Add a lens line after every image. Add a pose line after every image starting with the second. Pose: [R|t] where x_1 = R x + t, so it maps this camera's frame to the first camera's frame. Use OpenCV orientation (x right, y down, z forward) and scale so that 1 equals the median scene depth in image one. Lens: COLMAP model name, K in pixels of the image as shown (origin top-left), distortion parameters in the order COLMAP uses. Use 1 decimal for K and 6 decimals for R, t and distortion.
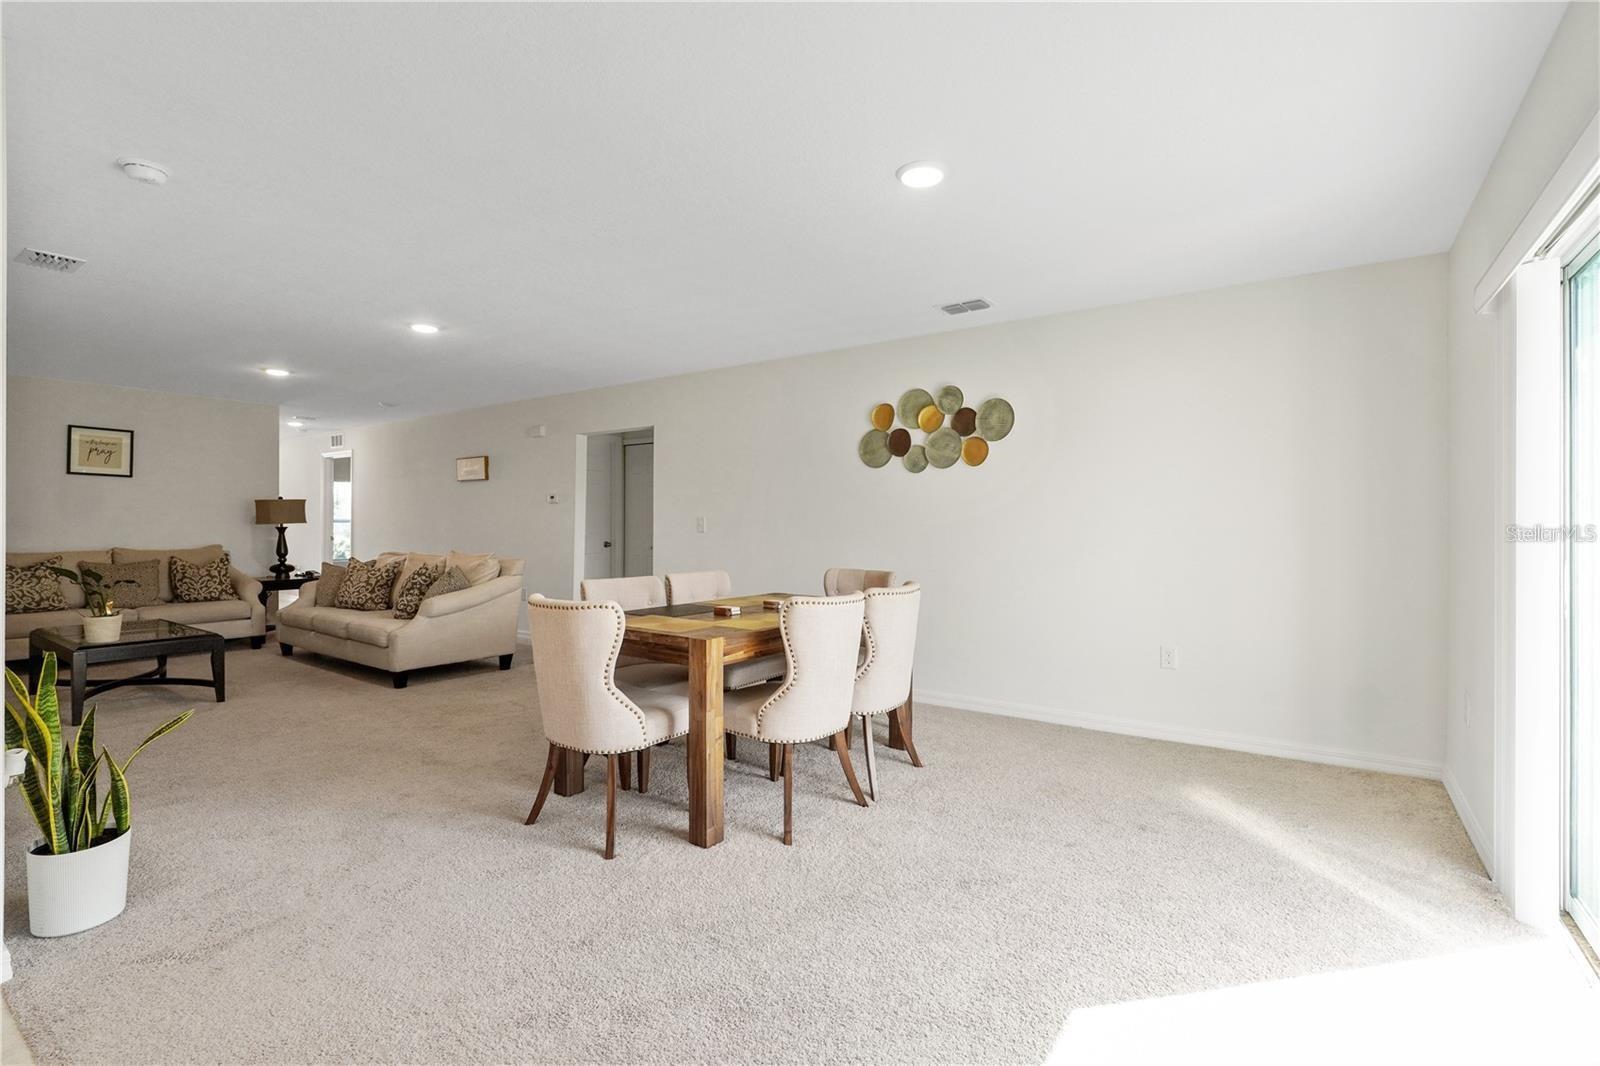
lens RADIAL K [[732.8, 0, 792.2], [0, 732.8, 527.5], [0, 0, 1]] dist [-0.000040, 0.003506]
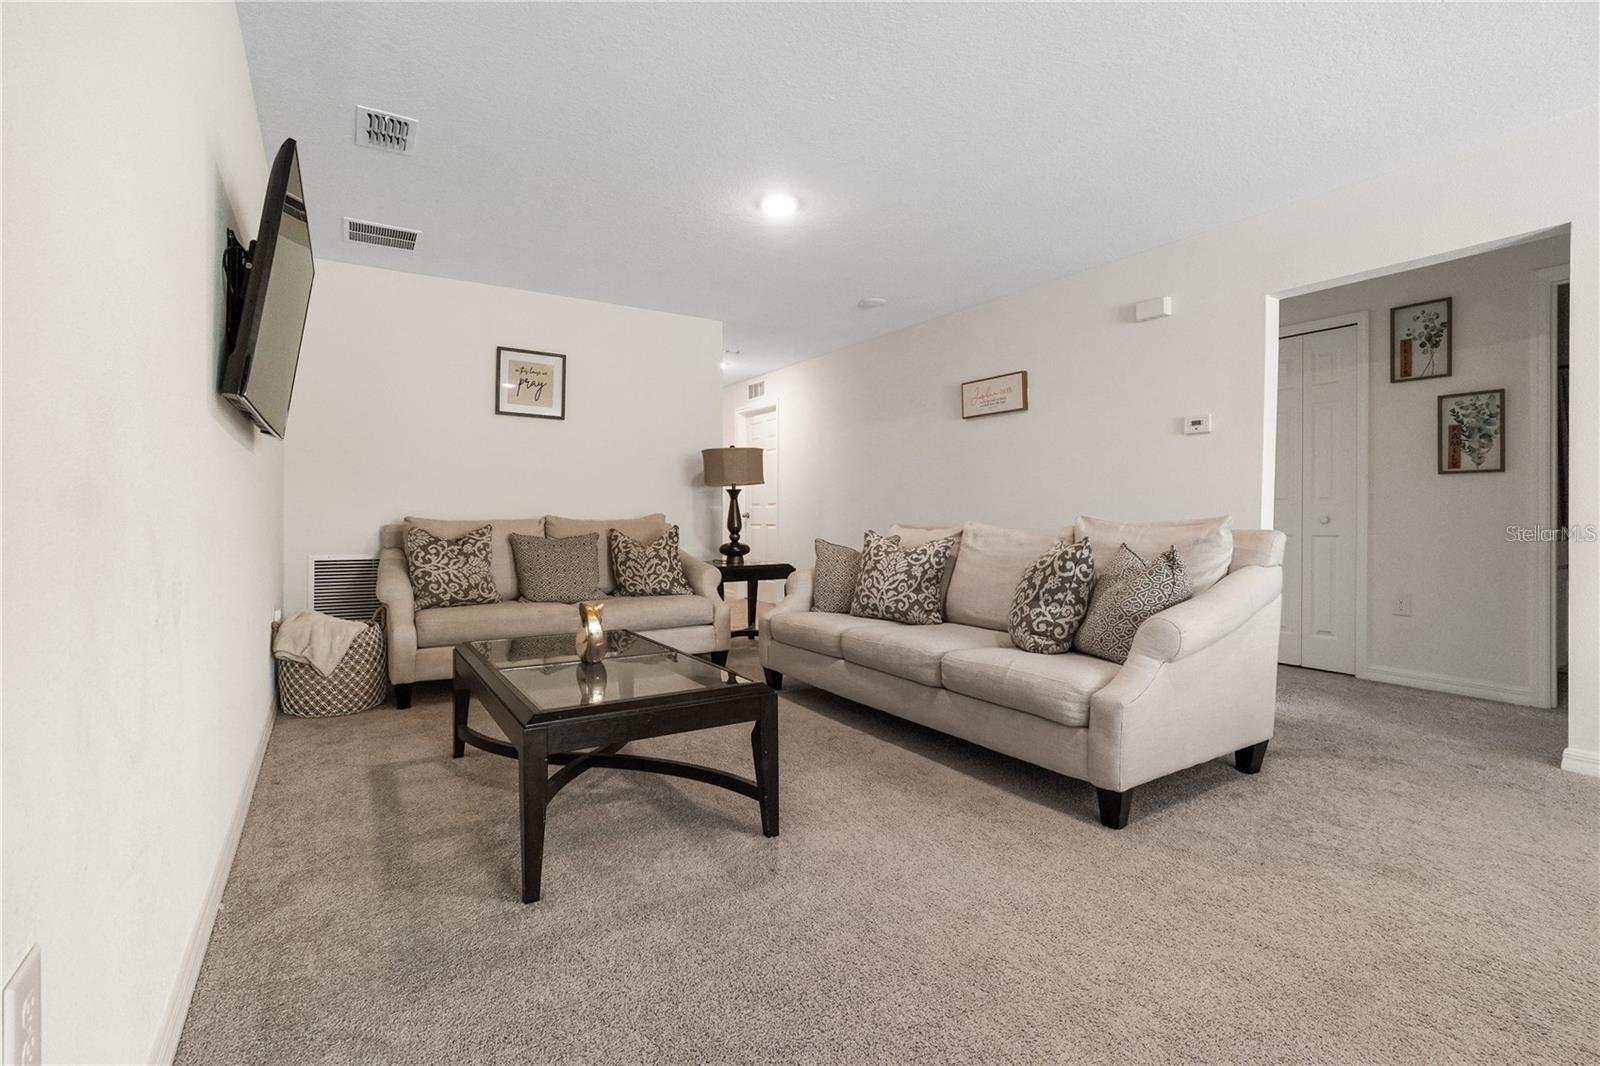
lens RADIAL K [[732.8, 0, 800.9], [0, 732.8, 528.0], [0, 0, 1]] dist [-0.000040, 0.003506]
pose [[0.930574, 0.001997, -0.366099, -0.431841], [0.000869, 0.999970, 0.007663, 0.034007], [0.366103, -0.007449, 0.930544, 0.427068]]
